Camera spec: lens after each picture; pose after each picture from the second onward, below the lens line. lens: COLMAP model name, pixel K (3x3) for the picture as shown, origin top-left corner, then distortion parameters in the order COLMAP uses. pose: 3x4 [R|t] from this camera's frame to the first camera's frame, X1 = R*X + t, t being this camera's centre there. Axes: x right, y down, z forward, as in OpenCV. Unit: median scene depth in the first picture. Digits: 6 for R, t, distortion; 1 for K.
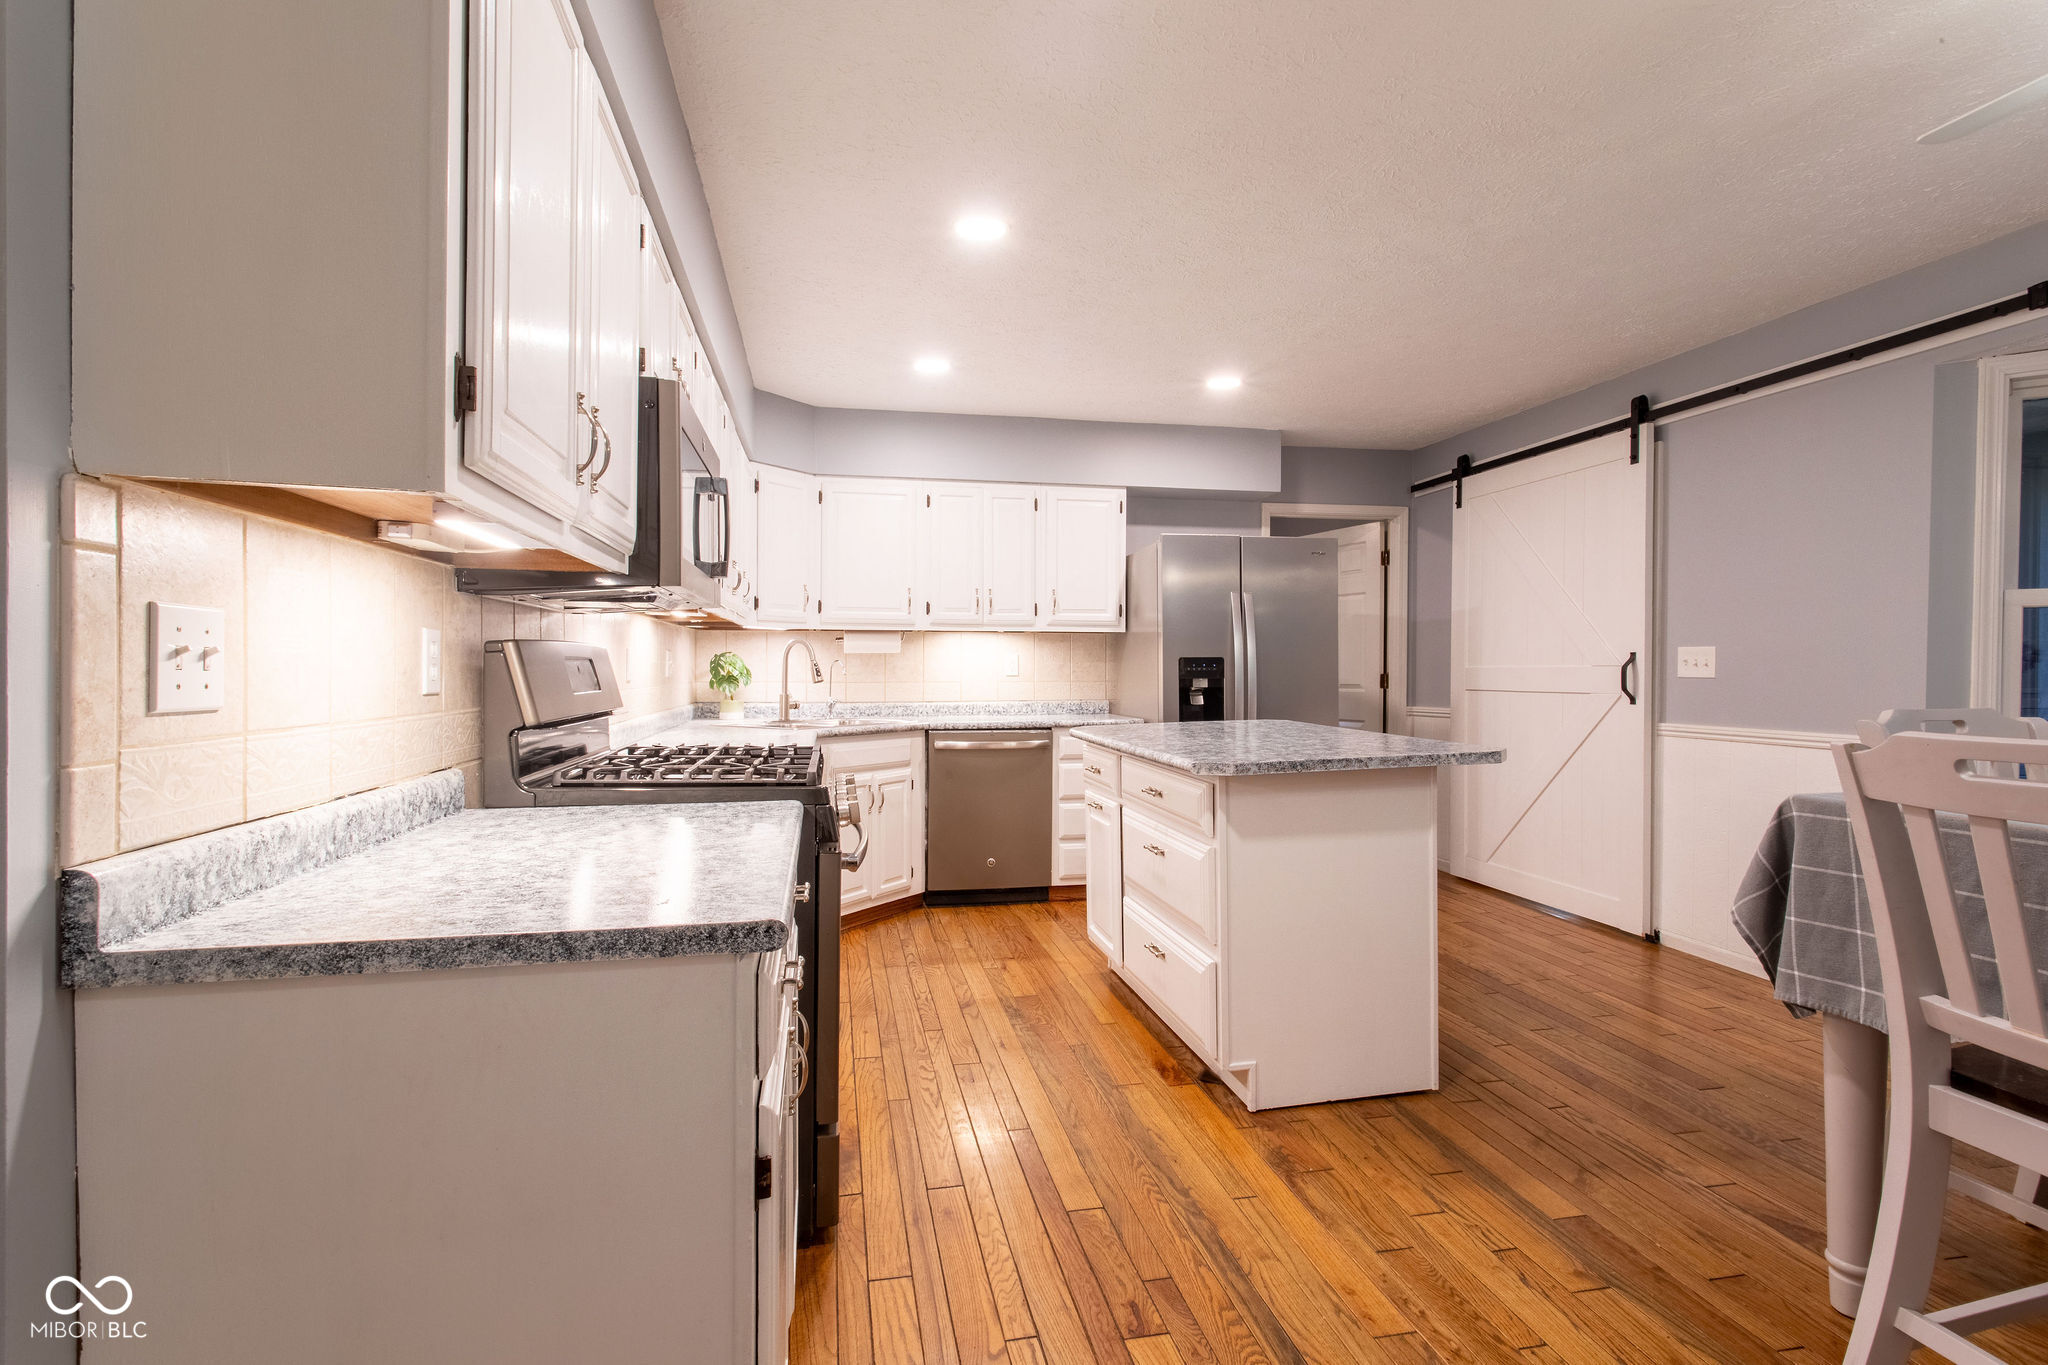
lens RADIAL K [[964.5, 0, 1020.8], [0, 964.5, 679.0], [0, 0, 1]] dist [-0.000563, 0.002093]
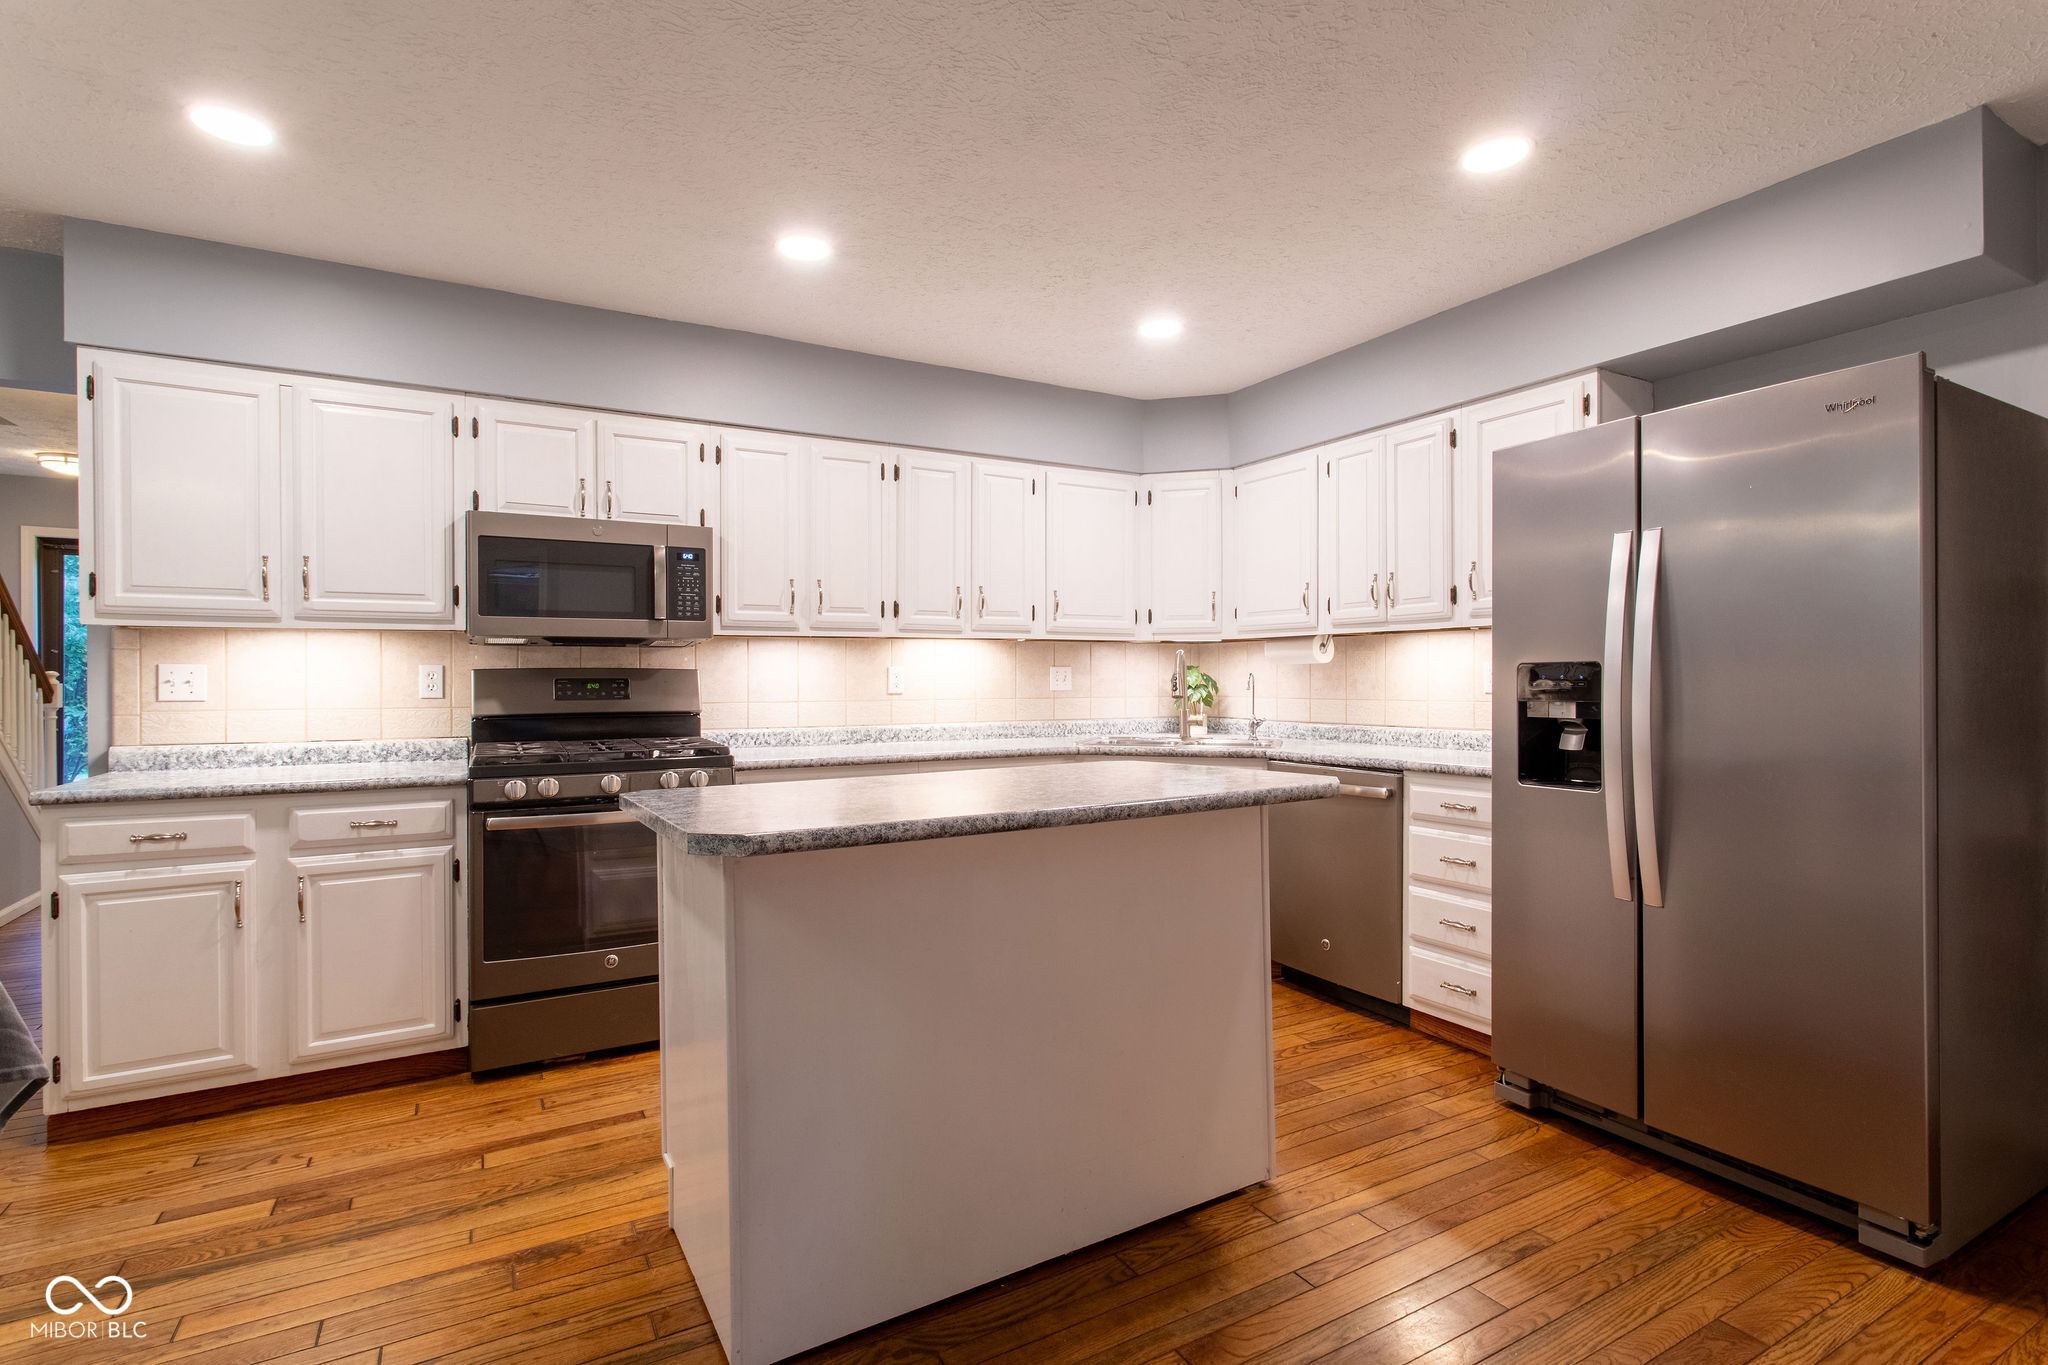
lens RADIAL K [[964.5, 0, 1020.8], [0, 964.5, 679.0], [0, 0, 1]] dist [-0.000563, 0.002093]
pose [[0.321979, -0.003066, -0.946742, 0.858722], [-0.007472, 0.999955, -0.005780, -0.011125], [0.946717, 0.008935, 0.321942, 0.781426]]
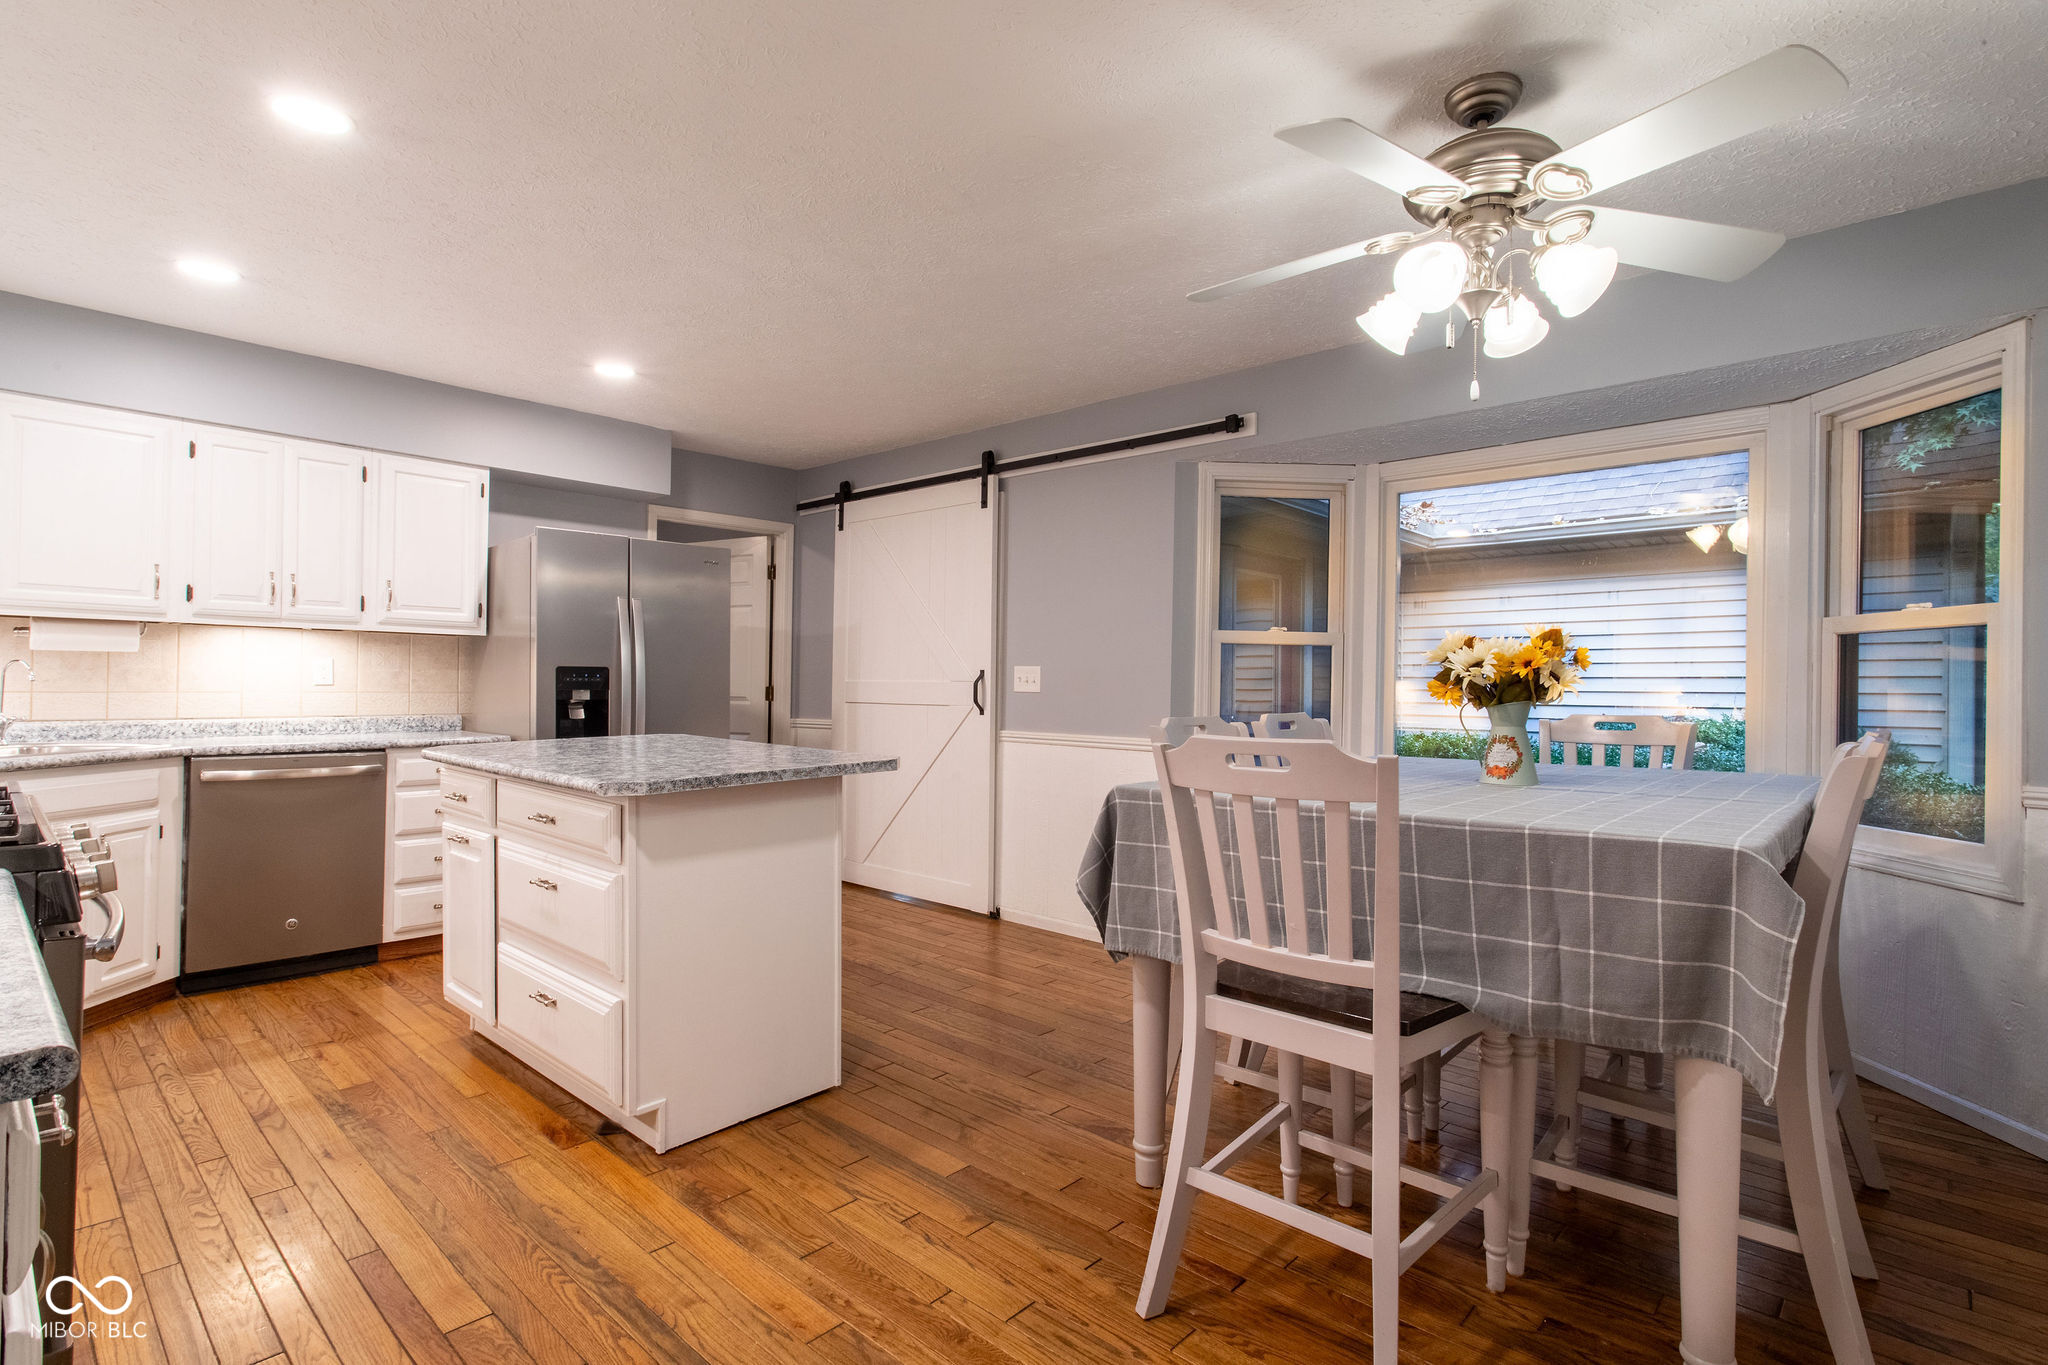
lens RADIAL K [[988.3, 0, 1013.7], [0, 988.3, 680.1], [0, 0, 1]] dist [-0.000377, 0.002217]
pose [[0.811334, 0.012531, 0.584449, -0.038672], [-0.006309, 0.999900, -0.012681, -0.000833], [-0.584549, 0.006602, 0.811331, 0.014353]]
